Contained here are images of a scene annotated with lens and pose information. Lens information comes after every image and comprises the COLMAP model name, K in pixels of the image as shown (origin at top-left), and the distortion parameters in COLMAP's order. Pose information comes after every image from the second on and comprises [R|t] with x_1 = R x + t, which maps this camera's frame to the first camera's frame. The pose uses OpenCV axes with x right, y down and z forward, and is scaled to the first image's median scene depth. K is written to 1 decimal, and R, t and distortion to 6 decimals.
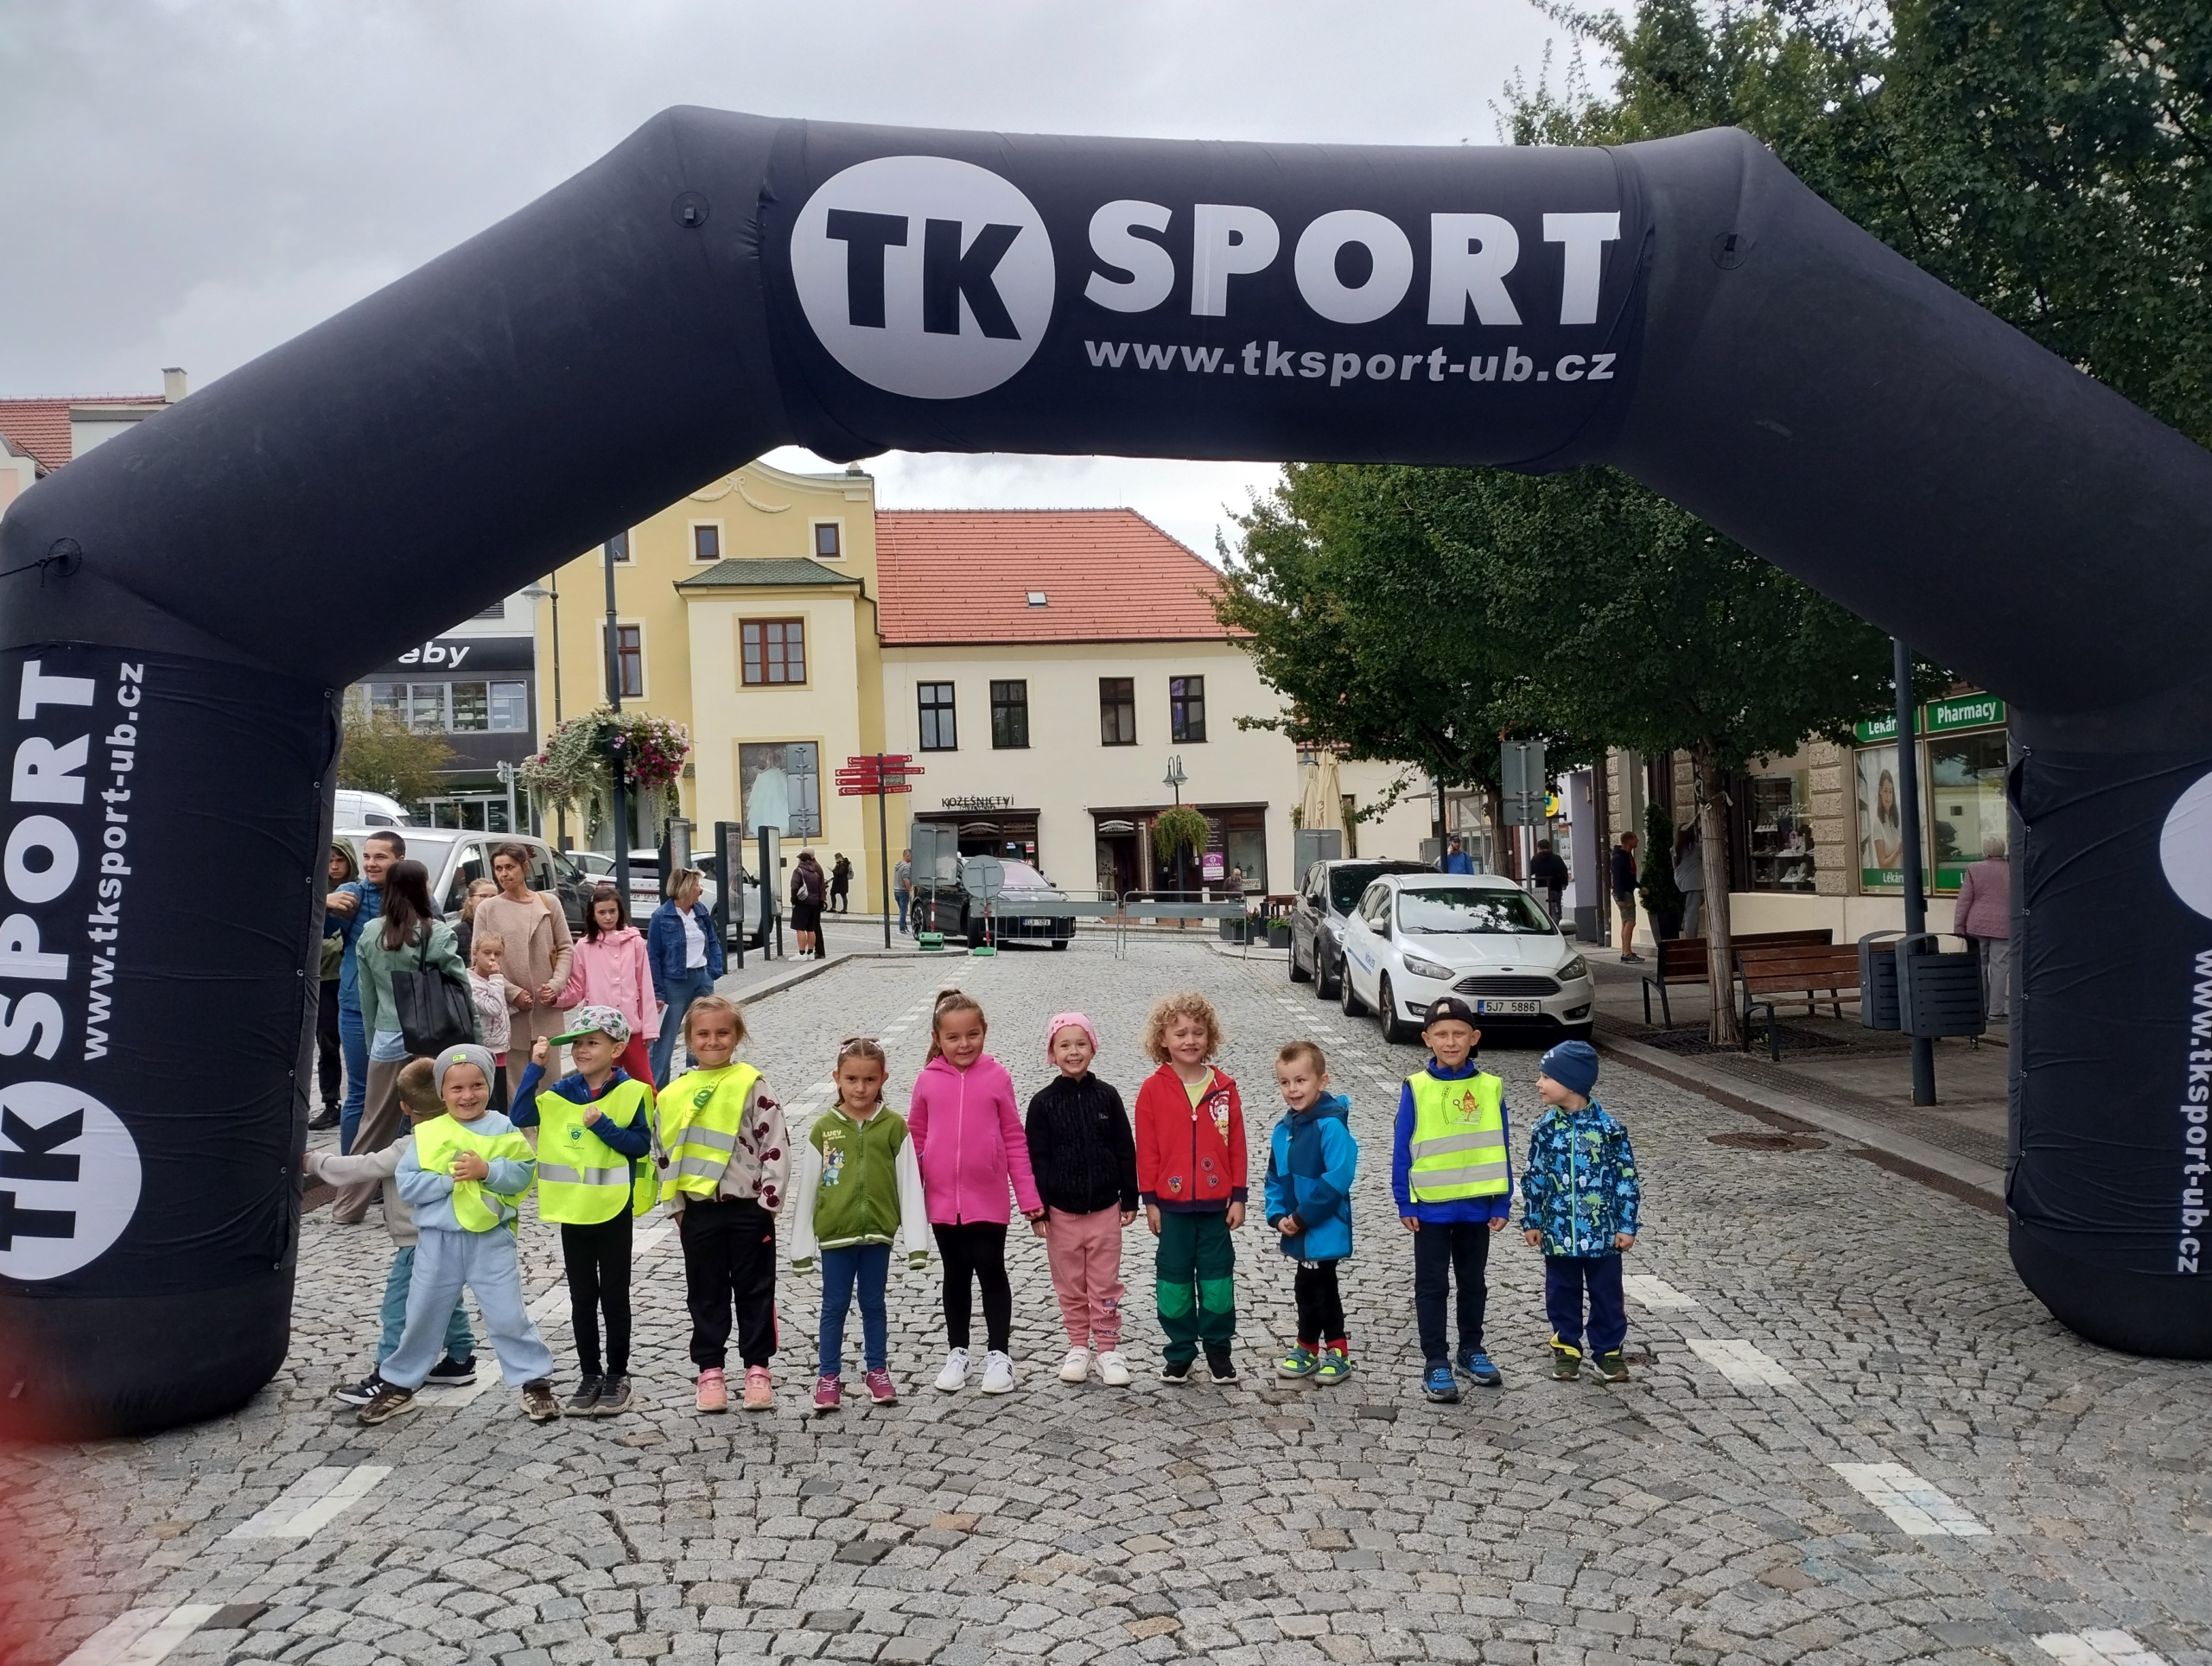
lens RADIAL K [[1844.1, 0, 1106.0], [0, 1844.1, 833.0], [0, 0, 1]] dist [0.046150, -0.004042]
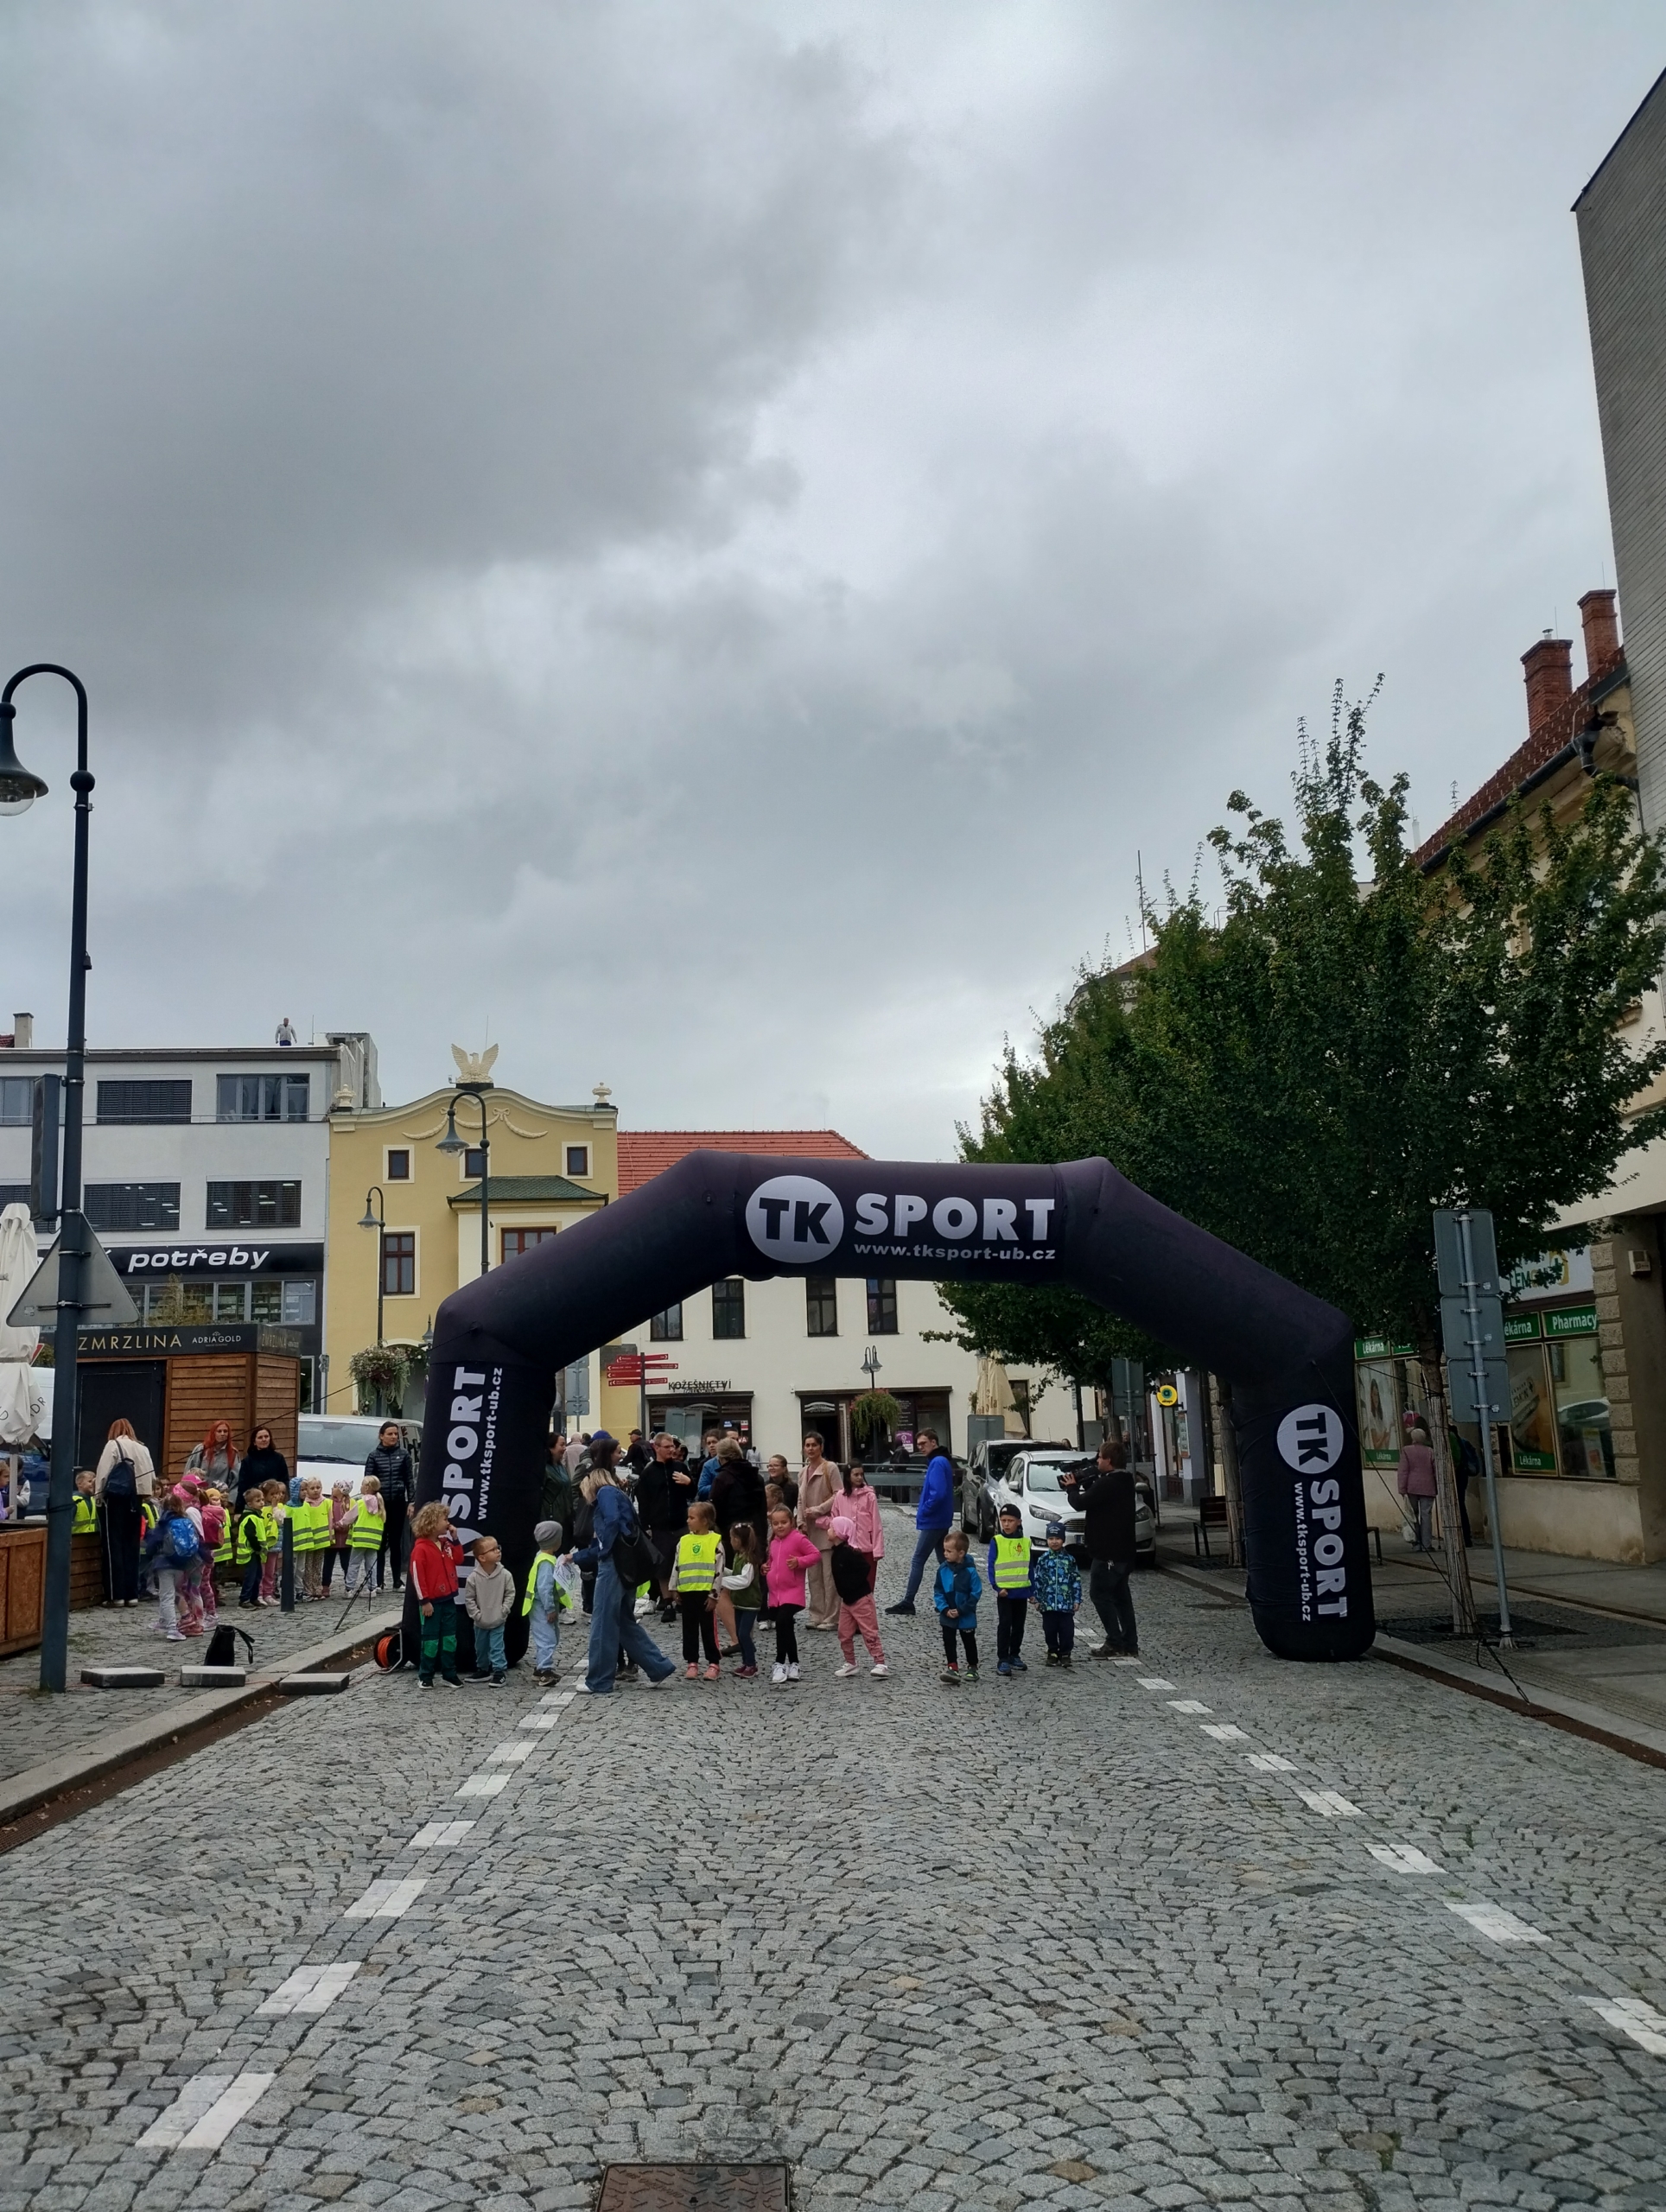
lens RADIAL K [[1844.1, 0, 833.0], [0, 1844.1, 1106.0], [0, 0, 1]] dist [0.046150, -0.004042]
pose [[0.999795, 0.007809, 0.018684, -0.022401], [-0.004693, 0.986888, -0.161340, -0.008532], [-0.019699, 0.161219, 0.986722, -0.395388]]
